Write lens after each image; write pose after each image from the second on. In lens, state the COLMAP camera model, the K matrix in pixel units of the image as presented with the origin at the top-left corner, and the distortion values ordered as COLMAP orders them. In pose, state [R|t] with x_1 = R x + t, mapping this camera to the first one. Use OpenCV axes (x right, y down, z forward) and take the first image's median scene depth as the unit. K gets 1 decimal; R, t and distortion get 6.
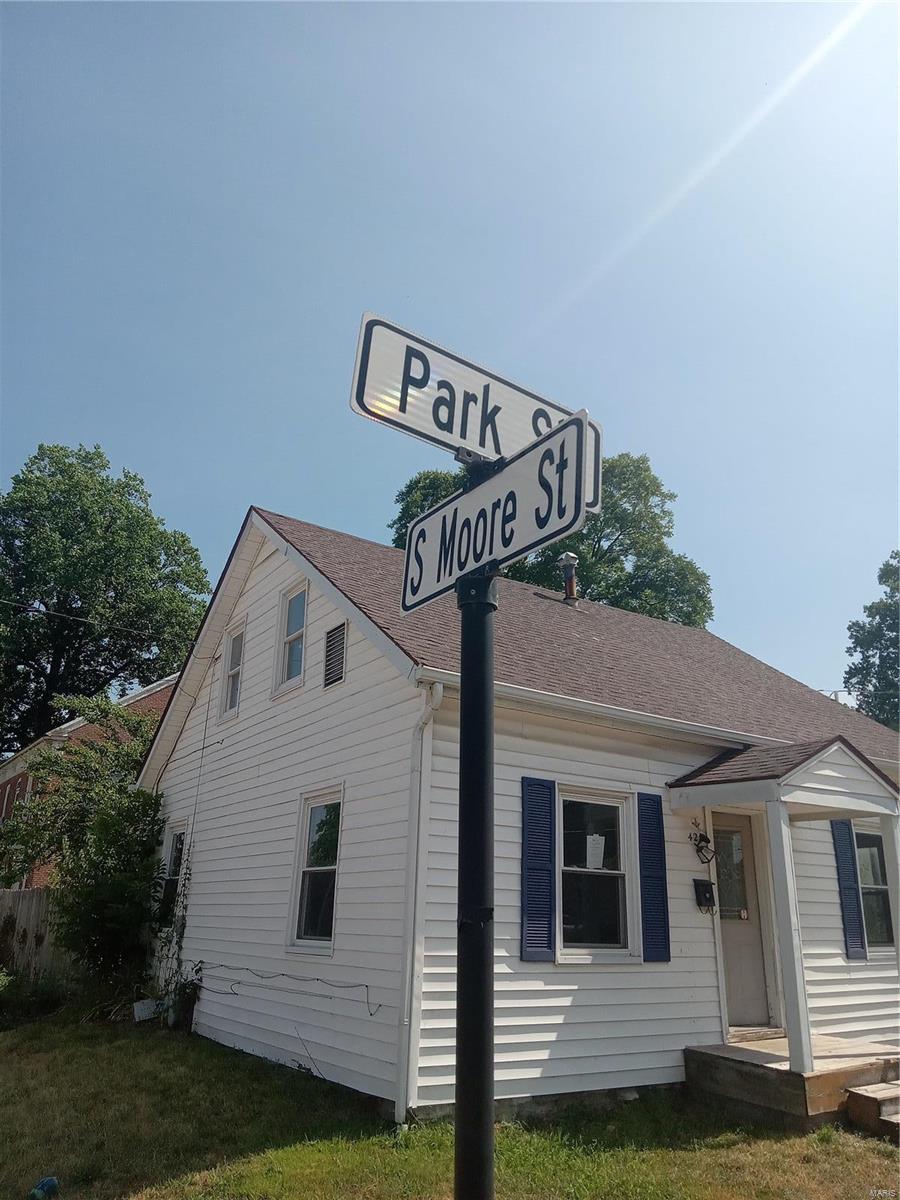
lens RADIAL K [[892.9, 0, 450.0], [0, 892.9, 600.0], [0, 0, 1]] dist [-0.029813, 0.000184]
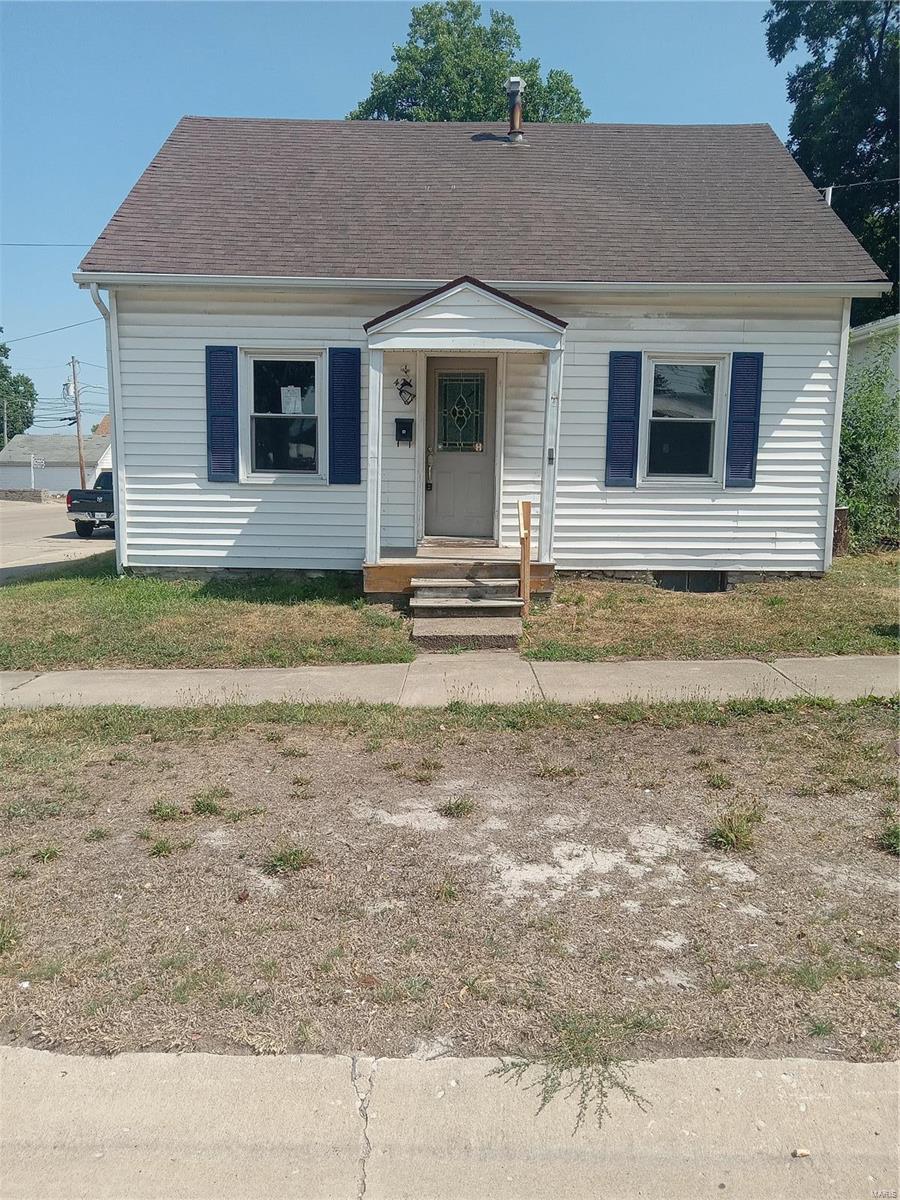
lens RADIAL K [[825.1, 0, 450.0], [0, 825.1, 600.0], [0, 0, 1]] dist [-0.001843, 0.000299]
pose [[0.834709, 0.086935, -0.543787, 0.996030], [0.195863, 0.876027, 0.440698, 0.061093], [0.514684, -0.474362, 0.714200, 0.151833]]
